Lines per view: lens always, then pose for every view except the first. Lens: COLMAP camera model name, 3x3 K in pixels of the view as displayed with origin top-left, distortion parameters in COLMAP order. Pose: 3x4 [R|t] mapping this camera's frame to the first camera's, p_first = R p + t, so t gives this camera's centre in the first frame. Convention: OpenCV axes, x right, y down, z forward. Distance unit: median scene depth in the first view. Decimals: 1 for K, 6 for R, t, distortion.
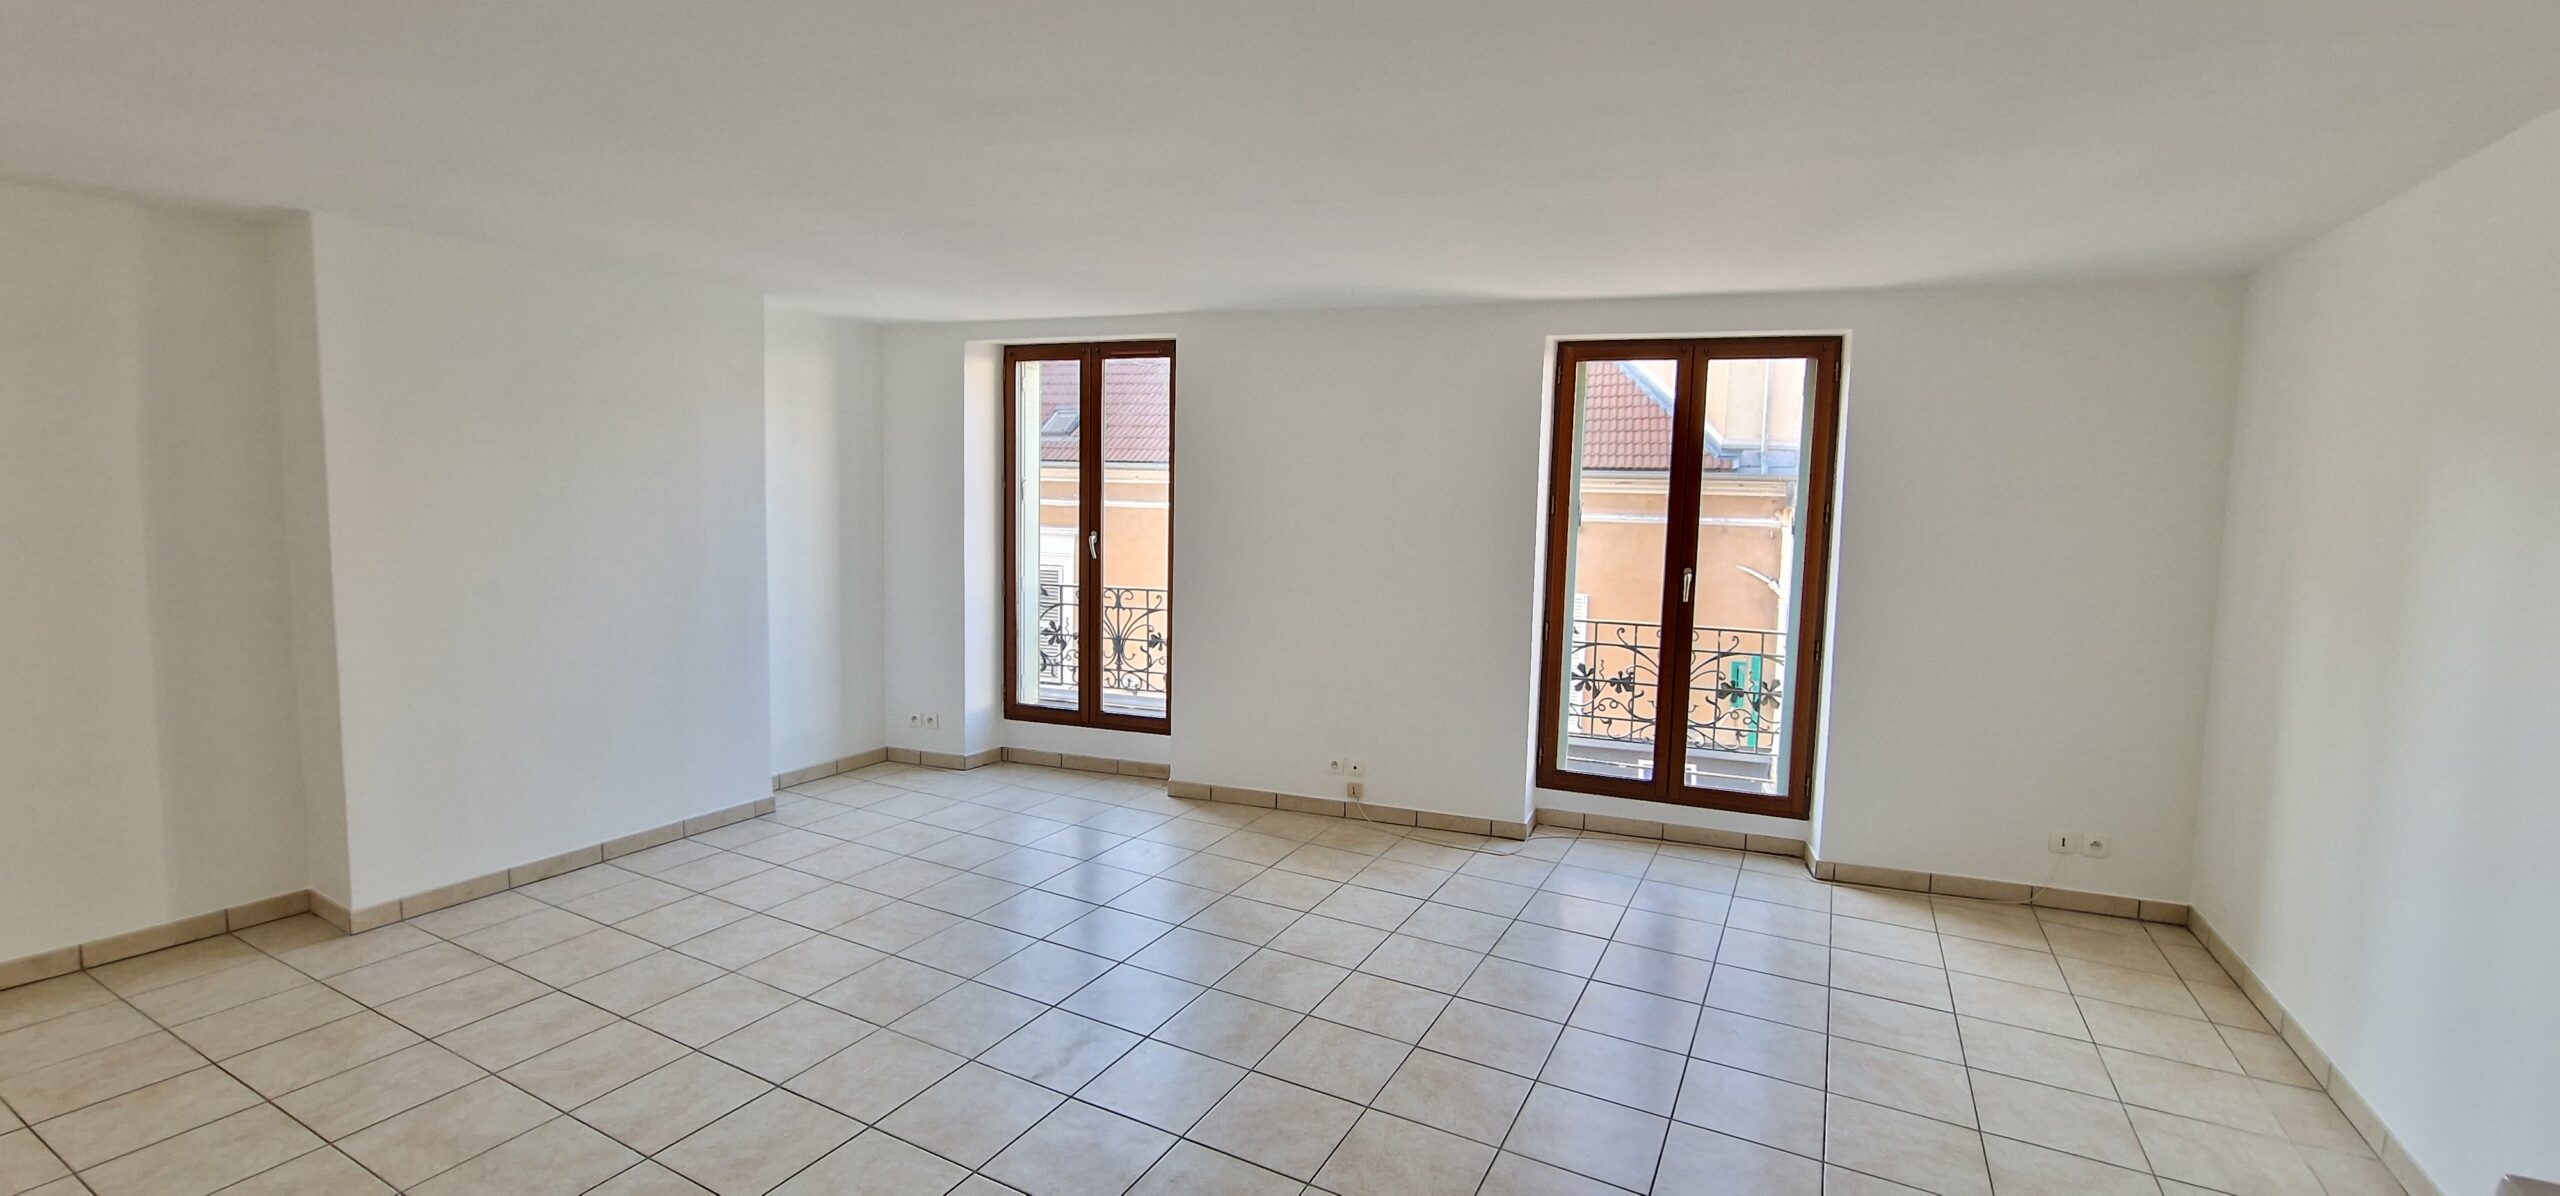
lens RADIAL K [[1054.7, 0, 1249.2], [0, 1054.7, 571.5], [0, 0, 1]] dist [-0.001453, -0.002639]
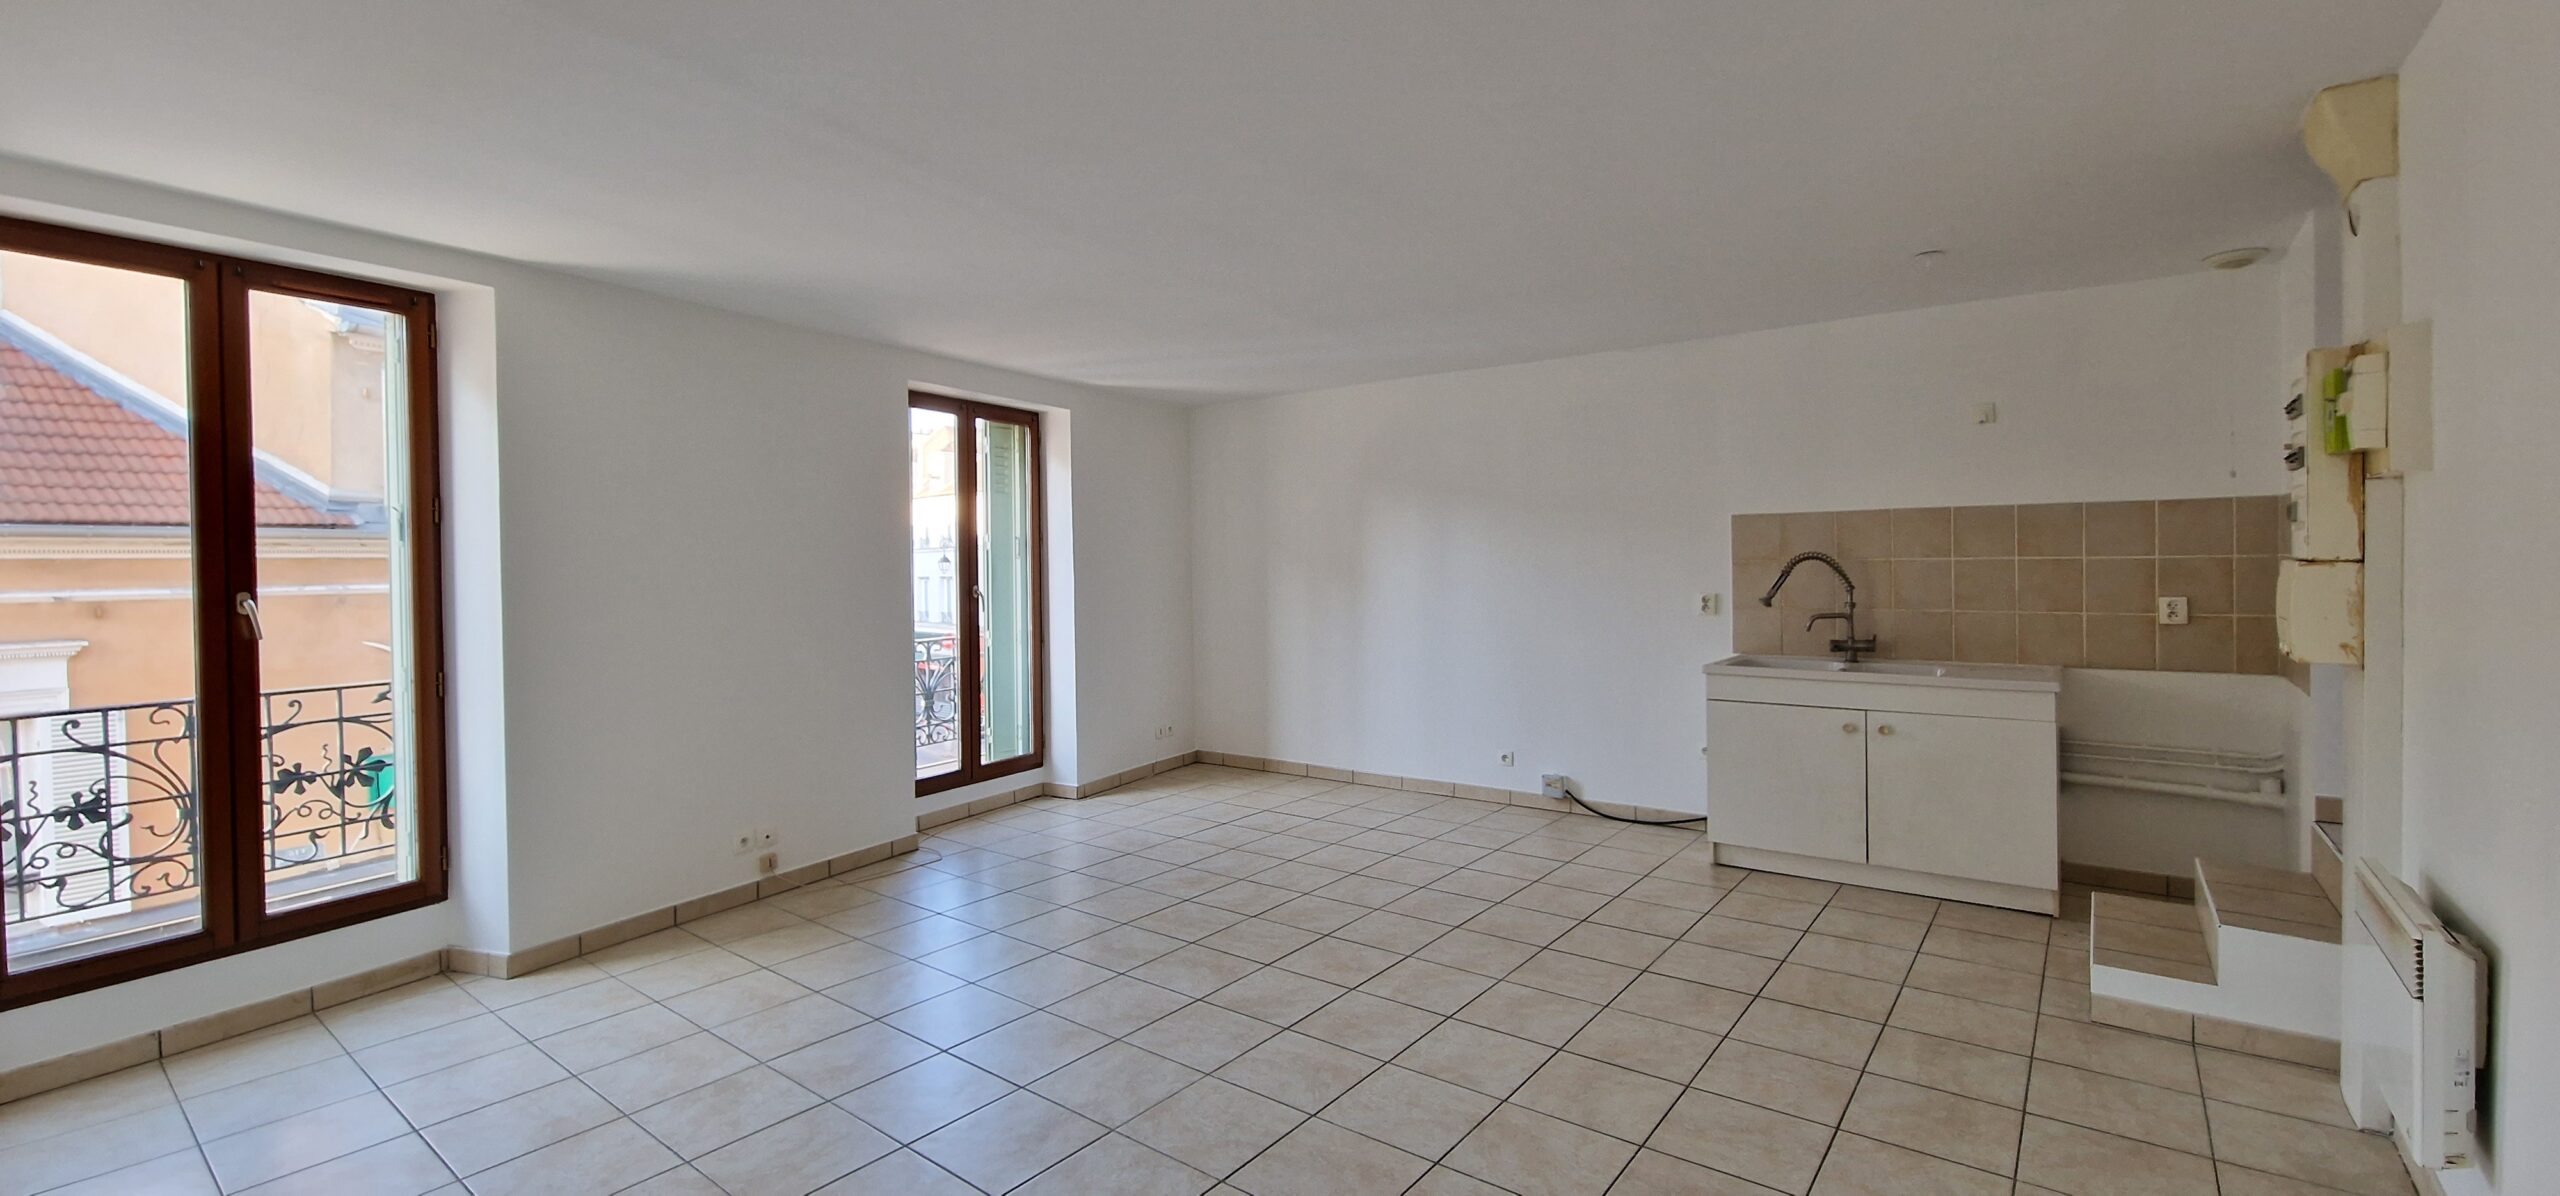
lens RADIAL K [[1054.7, 0, 1279.6], [0, 1054.7, 574.5], [0, 0, 1]] dist [-0.001453, -0.002639]
pose [[0.161339, -0.035413, 0.986263, -0.812258], [0.099400, 0.994857, 0.019461, -0.005981], [-0.981880, 0.094895, 0.164030, 0.496020]]
